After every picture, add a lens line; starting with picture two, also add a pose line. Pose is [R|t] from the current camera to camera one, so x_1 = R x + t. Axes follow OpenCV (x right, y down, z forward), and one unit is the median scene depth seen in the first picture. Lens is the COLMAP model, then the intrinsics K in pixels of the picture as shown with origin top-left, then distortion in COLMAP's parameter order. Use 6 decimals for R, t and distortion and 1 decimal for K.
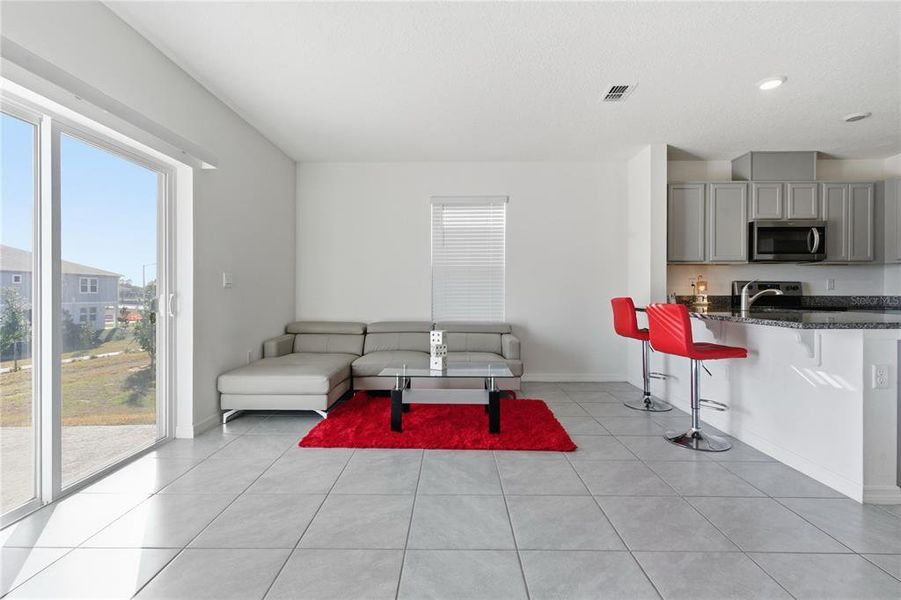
lens RADIAL K [[410.9, 0, 446.5], [0, 410.9, 294.7], [0, 0, 1]] dist [0.006222, -0.003549]
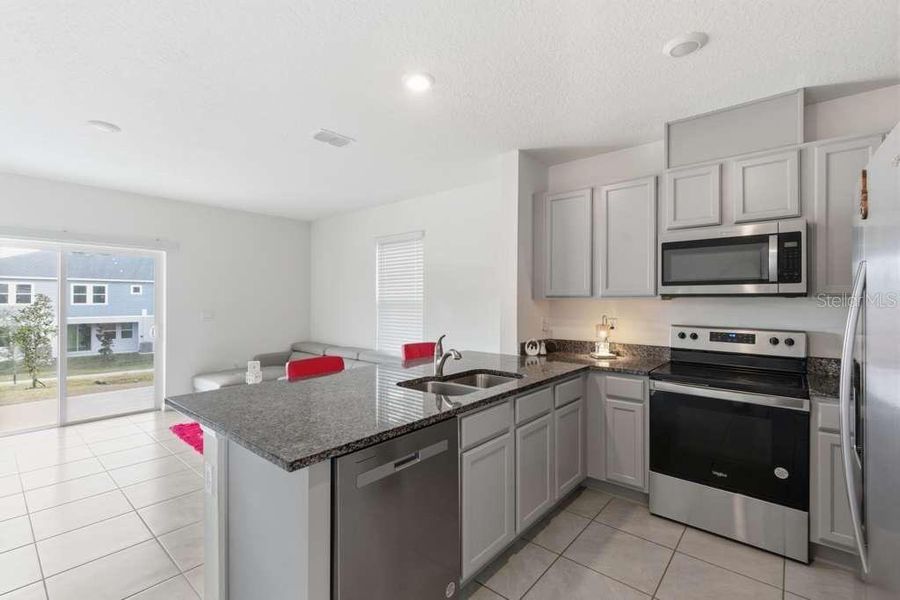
lens RADIAL K [[410.4, 0, 449.5], [0, 410.4, 298.3], [0, 0, 1]] dist [0.006222, -0.003549]
pose [[0.761891, -0.001358, -0.647703, 1.042852], [-0.005628, 0.999946, -0.008717, -0.082036], [0.647680, 0.010287, 0.761843, 0.355114]]
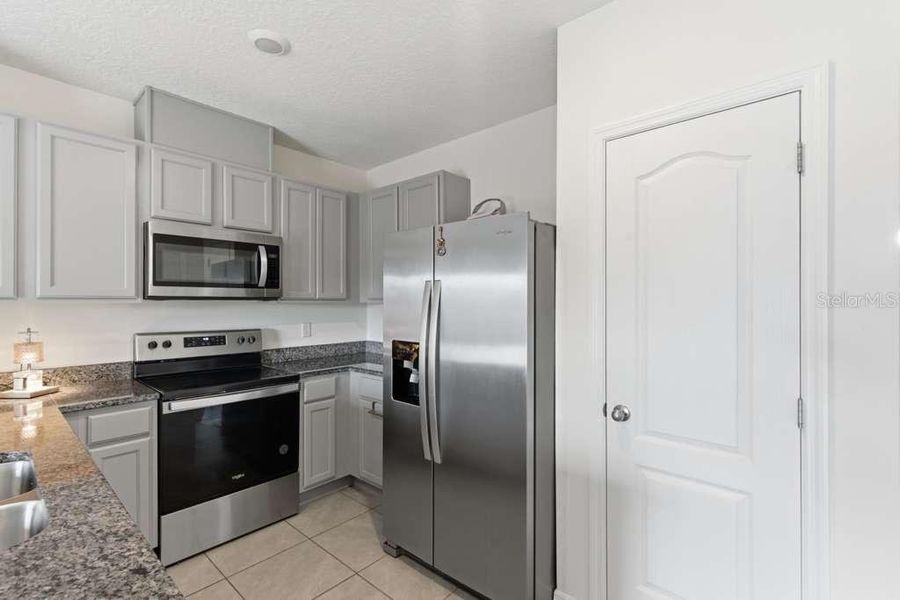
lens RADIAL K [[410.4, 0, 451.0], [0, 410.4, 300.8], [0, 0, 1]] dist [0.006222, -0.003549]
pose [[0.648120, 0.002005, 0.761535, 0.690503], [0.006572, 0.999945, -0.008226, -0.083166], [-0.761510, 0.010336, 0.648071, 0.442022]]
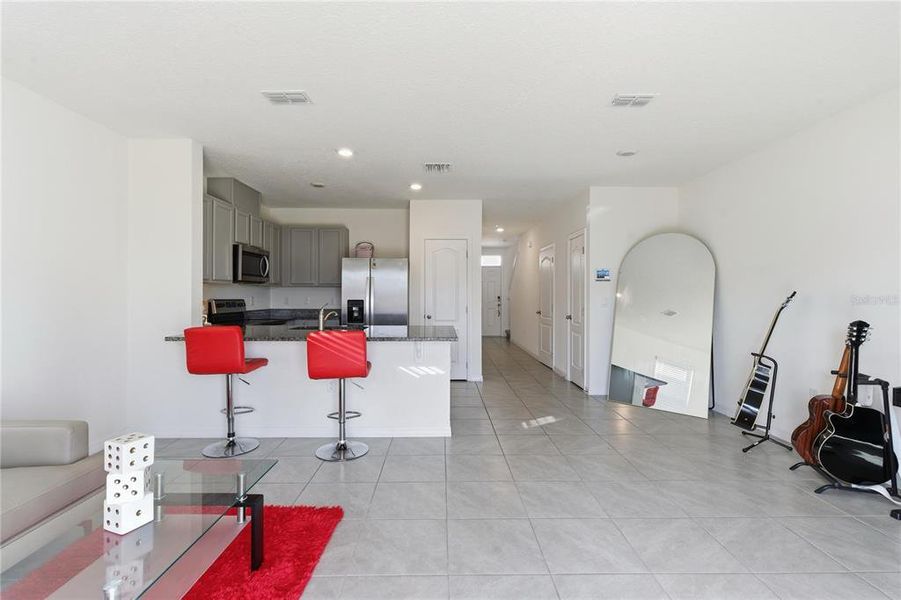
lens RADIAL K [[410.9, 0, 449.4], [0, 410.9, 294.7], [0, 0, 1]] dist [0.006222, -0.003549]
pose [[-0.027320, -0.001717, 0.999625, -0.386950], [0.006620, 0.999976, 0.001899, -0.052729], [-0.999605, 0.006670, -0.027308, 0.552222]]
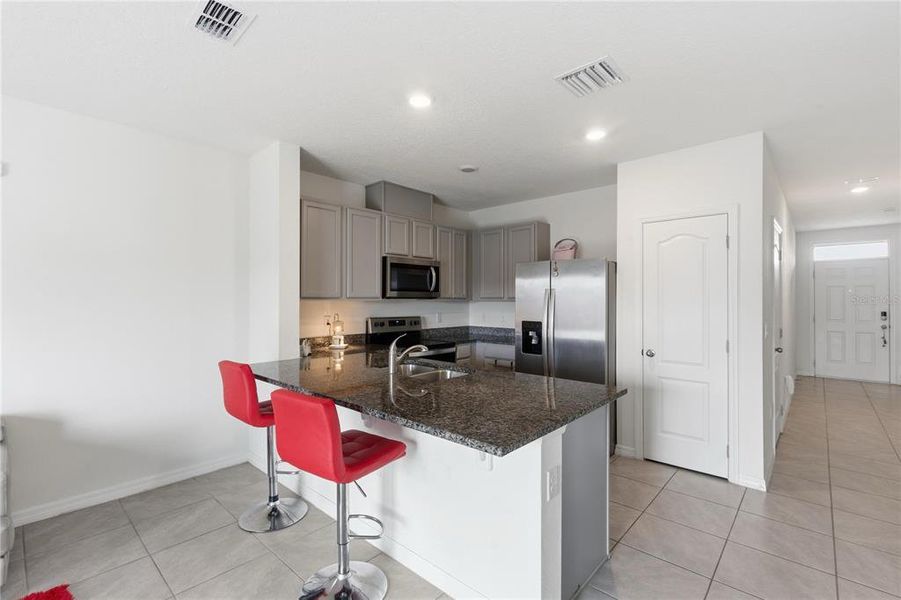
lens RADIAL K [[410.9, 0, 450.2], [0, 410.9, 296.1], [0, 0, 1]] dist [0.006222, -0.003549]
pose [[0.659085, 0.008154, 0.752024, 0.161681], [0.004156, 0.999886, -0.014484, -0.082699], [-0.752057, 0.012671, 0.658976, 0.319744]]
